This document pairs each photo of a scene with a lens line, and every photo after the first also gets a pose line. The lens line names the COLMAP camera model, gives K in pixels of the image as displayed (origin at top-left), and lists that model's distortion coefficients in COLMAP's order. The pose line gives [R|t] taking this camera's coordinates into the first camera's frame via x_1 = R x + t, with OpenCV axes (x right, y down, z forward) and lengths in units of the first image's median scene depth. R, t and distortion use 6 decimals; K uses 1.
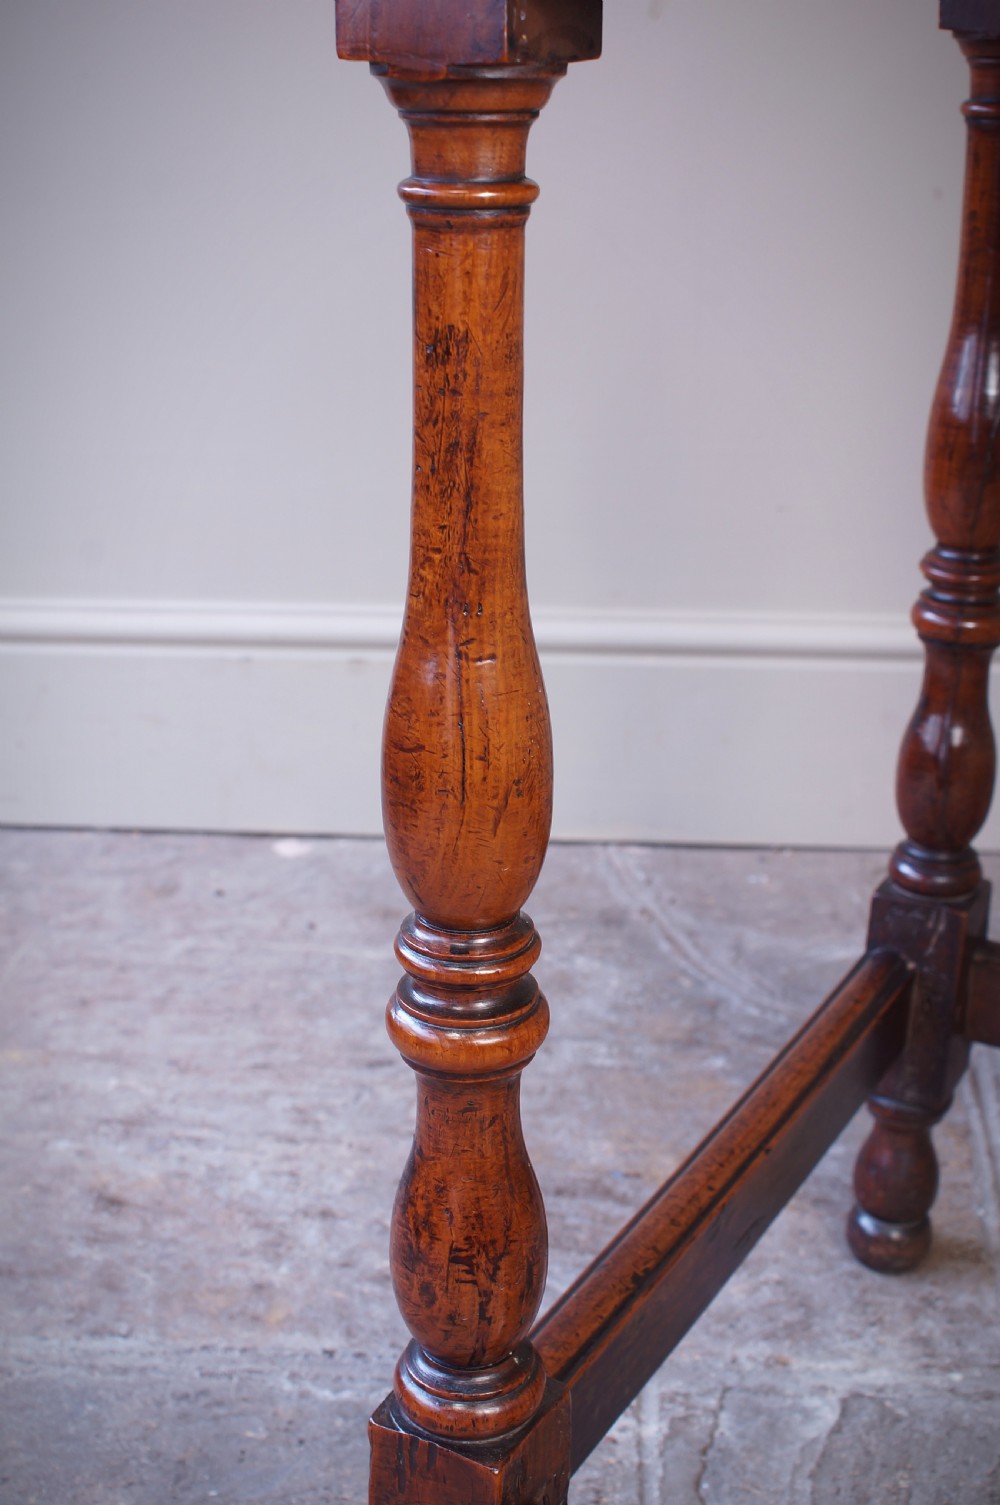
lens RADIAL K [[2005.3, 0, 498.4], [0, 2005.3, 733.3], [0, 0, 1]] dist [-0.073013, 0.047148]
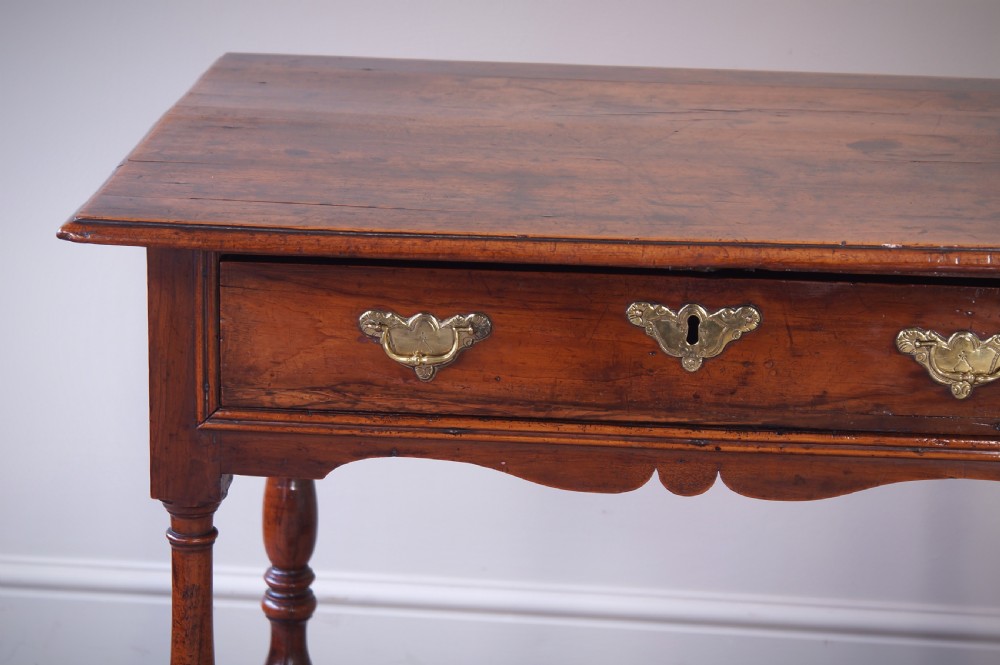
lens RADIAL K [[2820.2, 0, 500.0], [0, 2820.2, 332.5], [0, 0, 1]] dist [0.076569, 0.630996]
pose [[0.904883, -0.107058, 0.411978, -0.594092], [0.127378, 0.991608, -0.022095, -0.202273], [-0.406155, 0.072470, 0.910926, -1.341964]]
